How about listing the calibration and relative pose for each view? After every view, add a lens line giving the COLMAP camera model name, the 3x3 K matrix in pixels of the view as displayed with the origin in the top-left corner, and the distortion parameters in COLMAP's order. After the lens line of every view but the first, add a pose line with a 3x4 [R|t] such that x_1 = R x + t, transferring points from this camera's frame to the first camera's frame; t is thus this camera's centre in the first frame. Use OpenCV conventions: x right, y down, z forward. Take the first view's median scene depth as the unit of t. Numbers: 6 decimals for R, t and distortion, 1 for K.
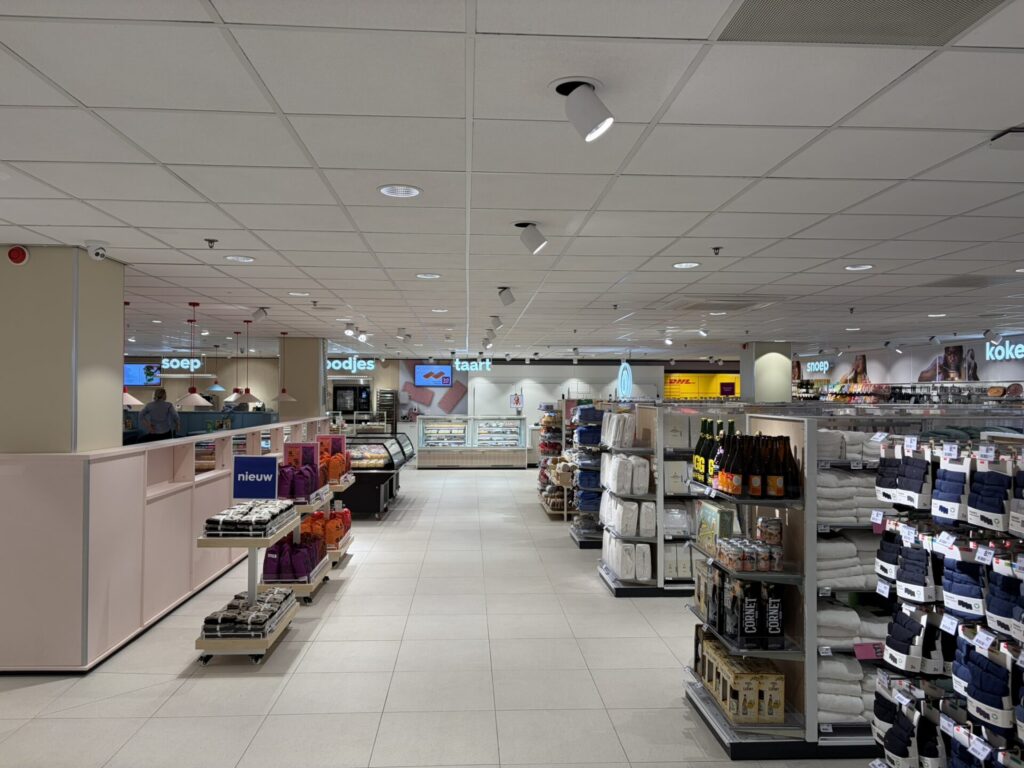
lens RADIAL K [[771.9, 0, 509.6], [0, 771.9, 387.2], [0, 0, 1]] dist [0.053191, -0.061259]
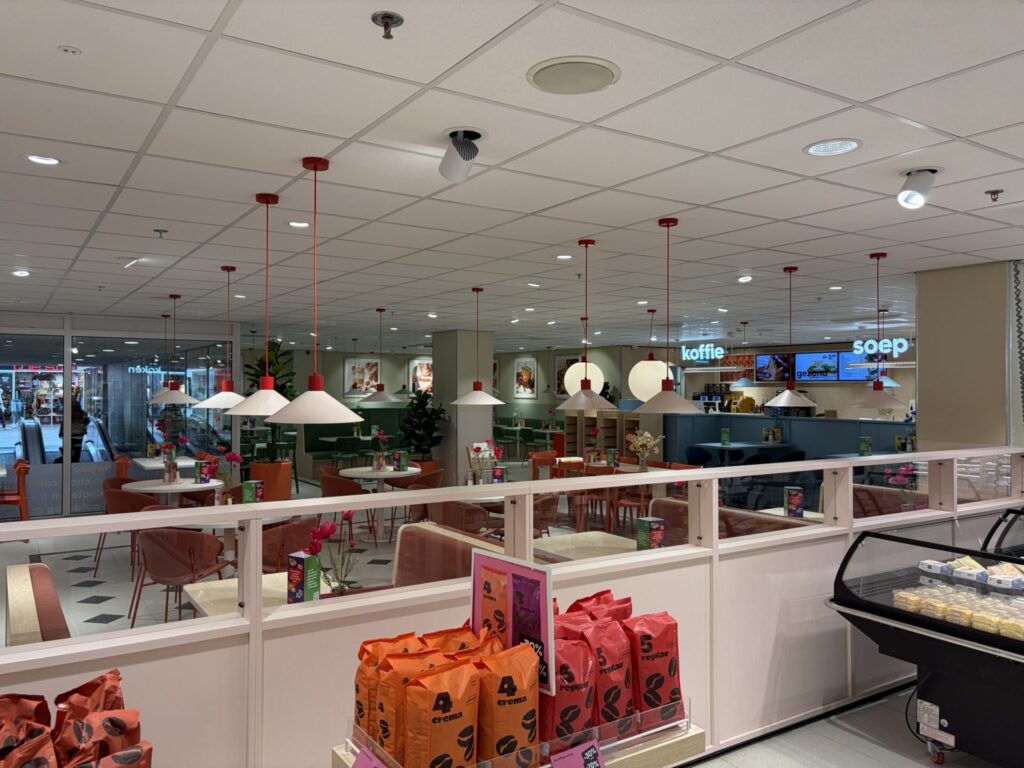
lens RADIAL K [[771.9, 0, 510.5], [0, 771.9, 377.7], [0, 0, 1]] dist [0.053191, -0.061259]
pose [[0.501760, -0.014193, -0.864890, -0.006790], [0.006324, 0.999899, -0.012740, 0.003002], [0.864984, 0.000923, 0.501799, 0.398398]]
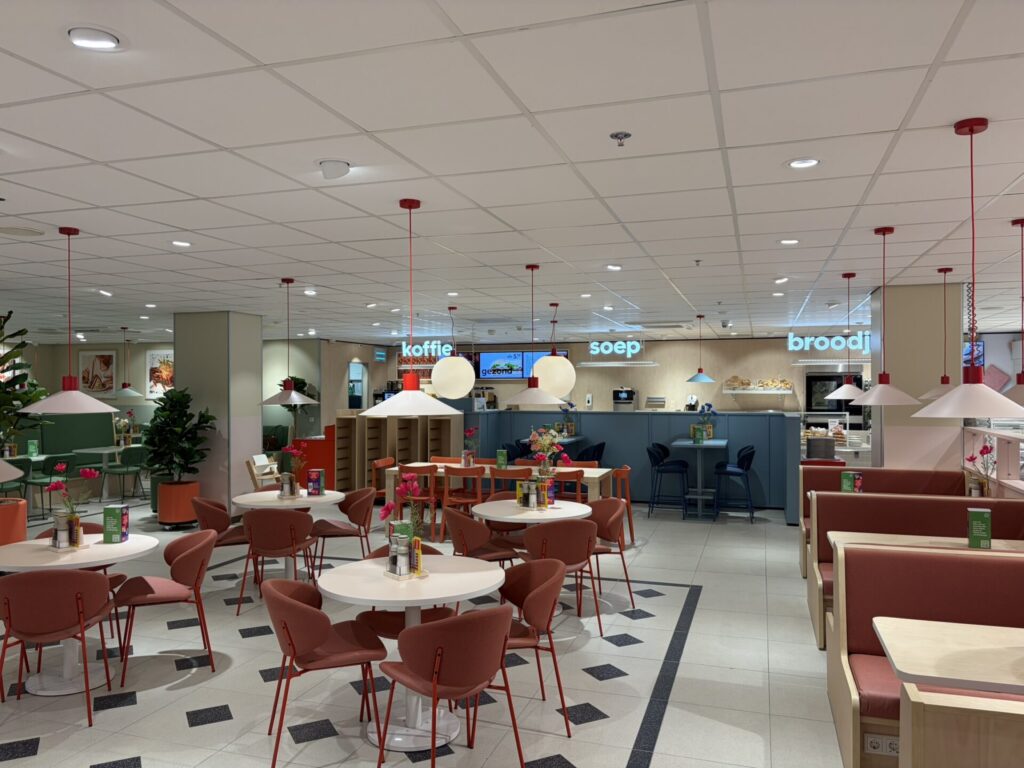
lens RADIAL K [[771.9, 0, 512.0], [0, 771.9, 390.8], [0, 0, 1]] dist [0.053191, -0.061259]
pose [[0.935982, -0.005539, -0.352004, -0.253898], [0.010314, 0.999878, 0.011692, 0.001919], [0.351897, -0.014574, 0.935925, 0.263965]]
